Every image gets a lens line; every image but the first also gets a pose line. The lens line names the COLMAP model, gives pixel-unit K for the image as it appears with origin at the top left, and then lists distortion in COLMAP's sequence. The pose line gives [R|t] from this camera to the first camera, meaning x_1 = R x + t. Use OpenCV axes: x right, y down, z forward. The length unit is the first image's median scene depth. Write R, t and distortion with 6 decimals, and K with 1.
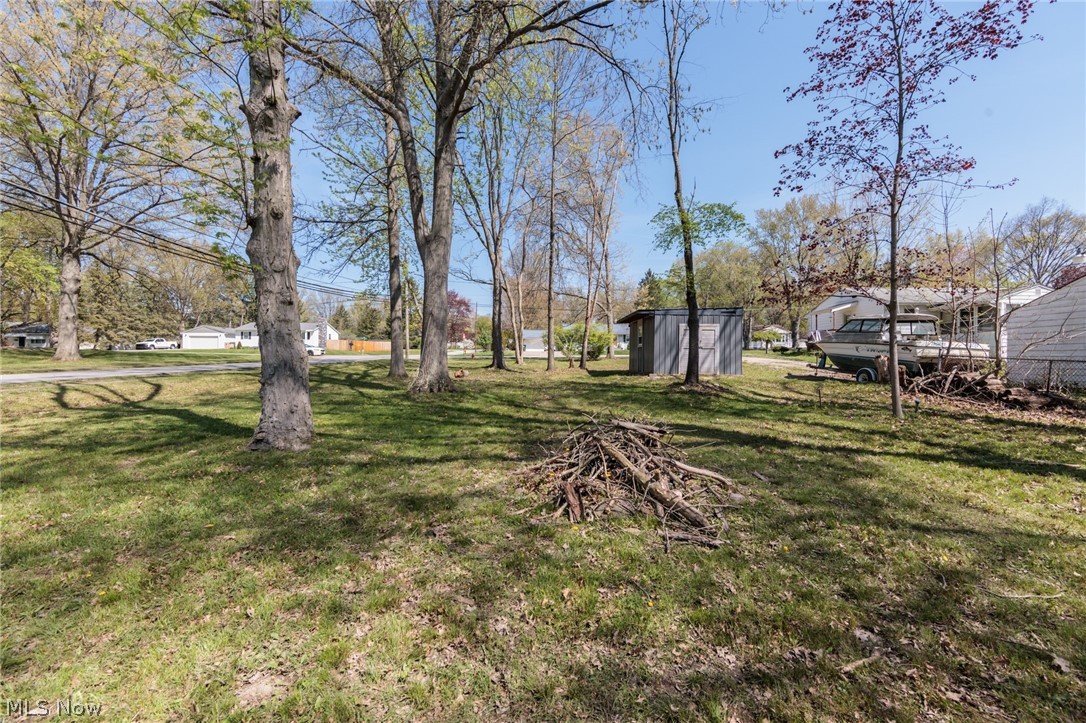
lens RADIAL K [[425.9, 0, 545.0], [0, 425.9, 355.6], [0, 0, 1]] dist [-0.007023, 0.000947]
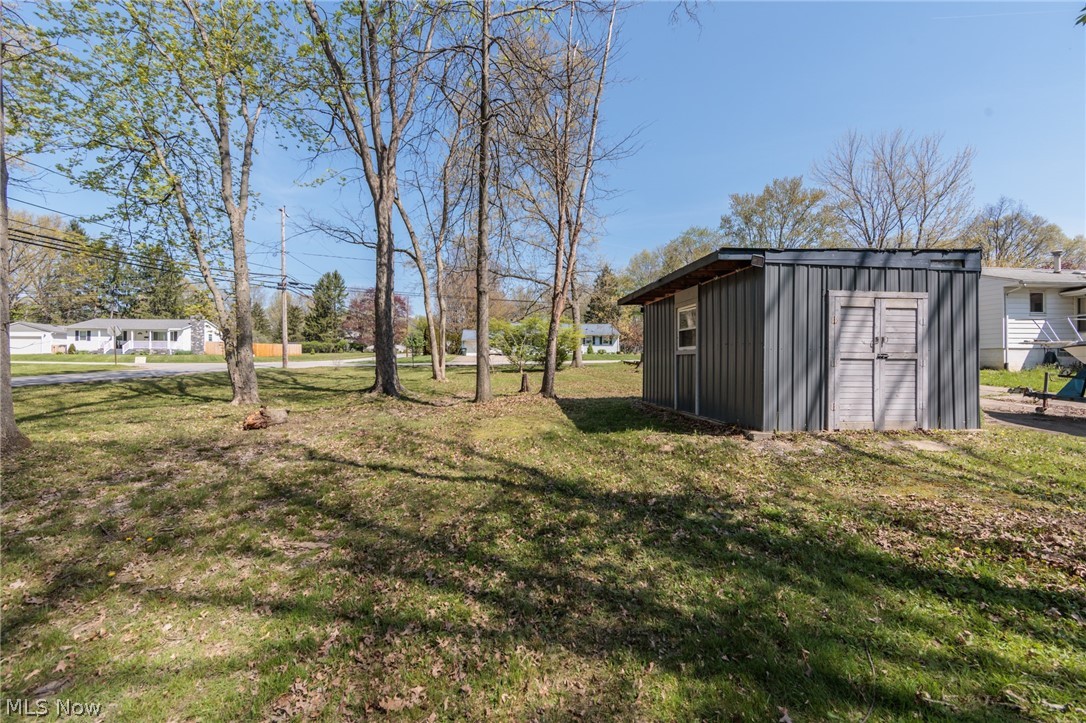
lens RADIAL K [[425.9, 0, 544.1], [0, 425.9, 361.7], [0, 0, 1]] dist [-0.007023, 0.000947]
pose [[0.993153, -0.004762, 0.116724, 0.023406], [0.003853, 0.999960, 0.008010, -0.012633], [-0.116758, -0.007506, 0.993132, 0.452277]]
